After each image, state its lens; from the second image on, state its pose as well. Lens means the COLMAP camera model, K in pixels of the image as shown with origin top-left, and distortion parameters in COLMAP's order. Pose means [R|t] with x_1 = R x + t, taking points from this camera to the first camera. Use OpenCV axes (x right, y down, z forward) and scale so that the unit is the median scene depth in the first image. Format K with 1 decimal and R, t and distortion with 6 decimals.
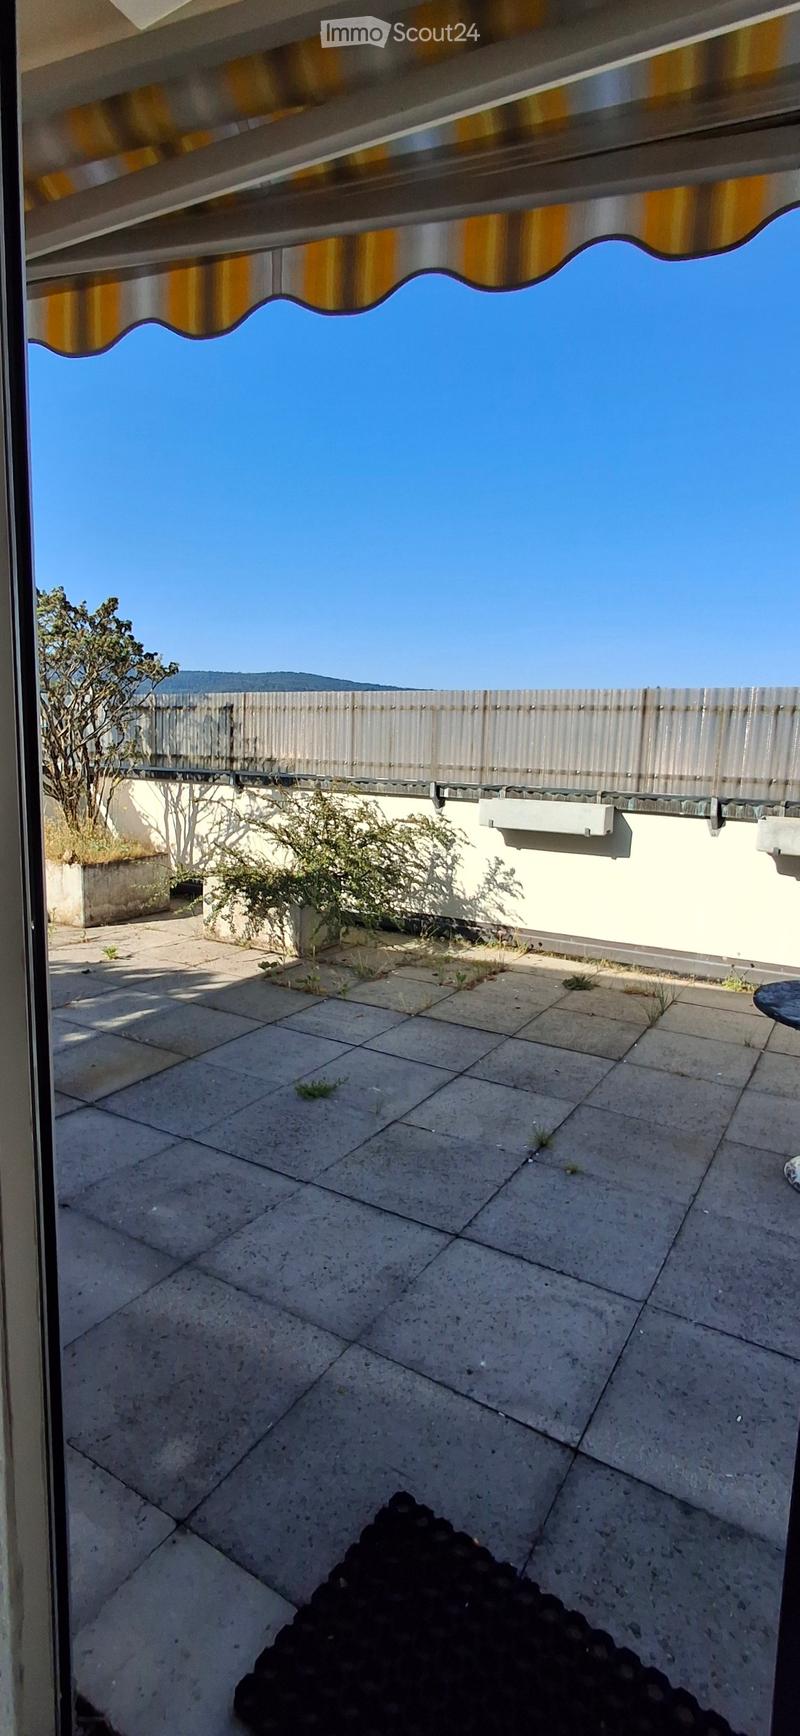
lens RADIAL K [[804.6, 0, 379.4], [0, 804.6, 866.0], [0, 0, 1]] dist [-0.002850, 0.000089]
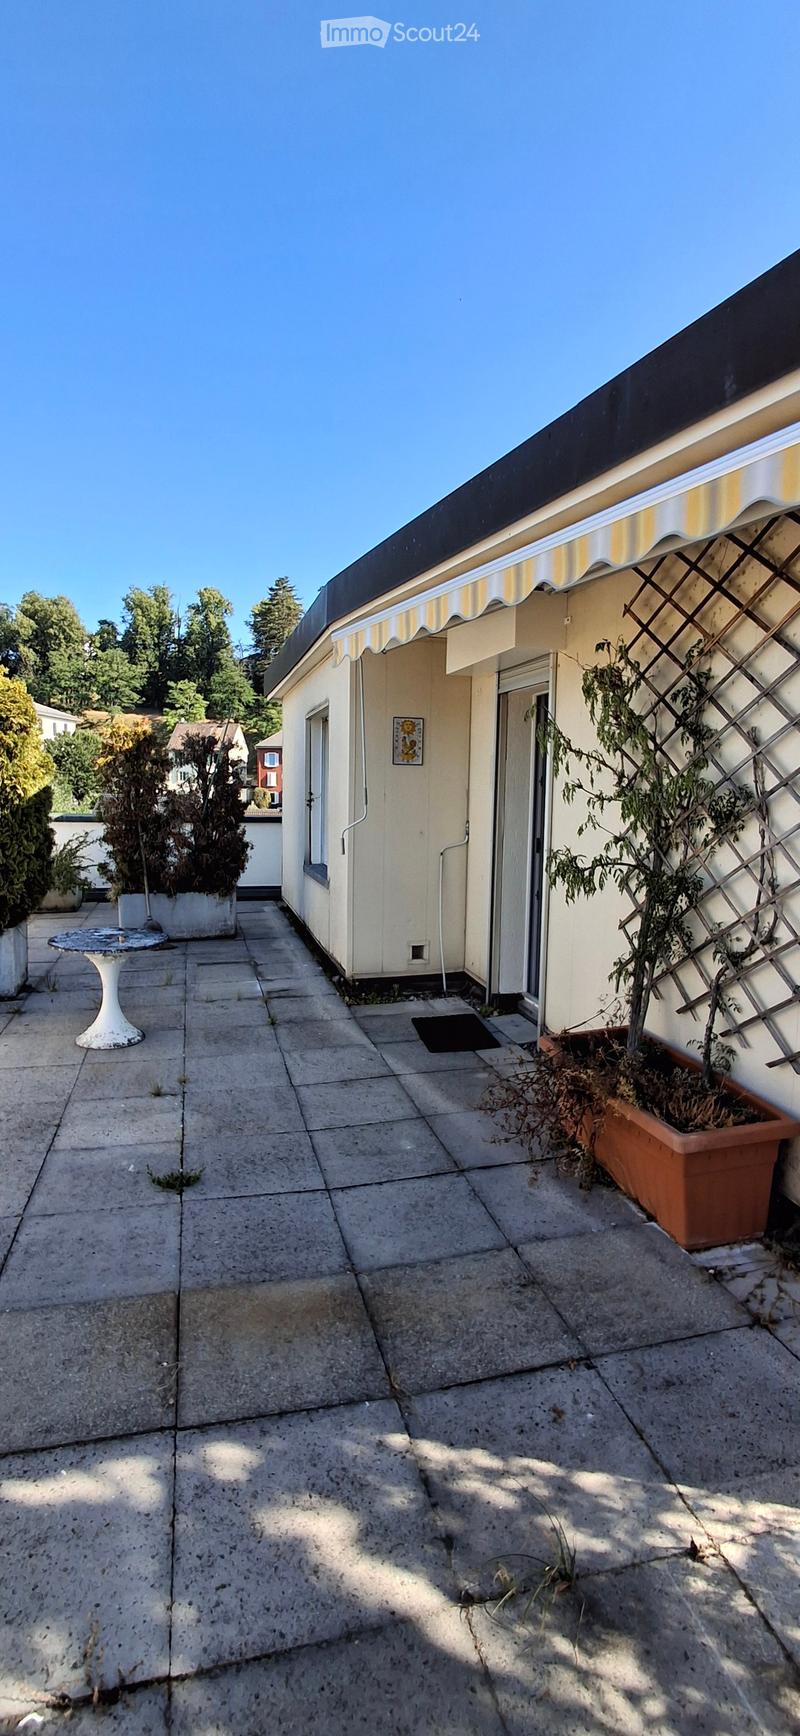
lens RADIAL K [[804.6, 0, 379.4], [0, 804.6, 866.0], [0, 0, 1]] dist [-0.002850, 0.000089]
pose [[-0.708972, -0.103751, 0.697563, -1.011616], [0.065690, 0.975104, 0.211795, -0.312254], [-0.702170, 0.195979, -0.684506, 1.633532]]
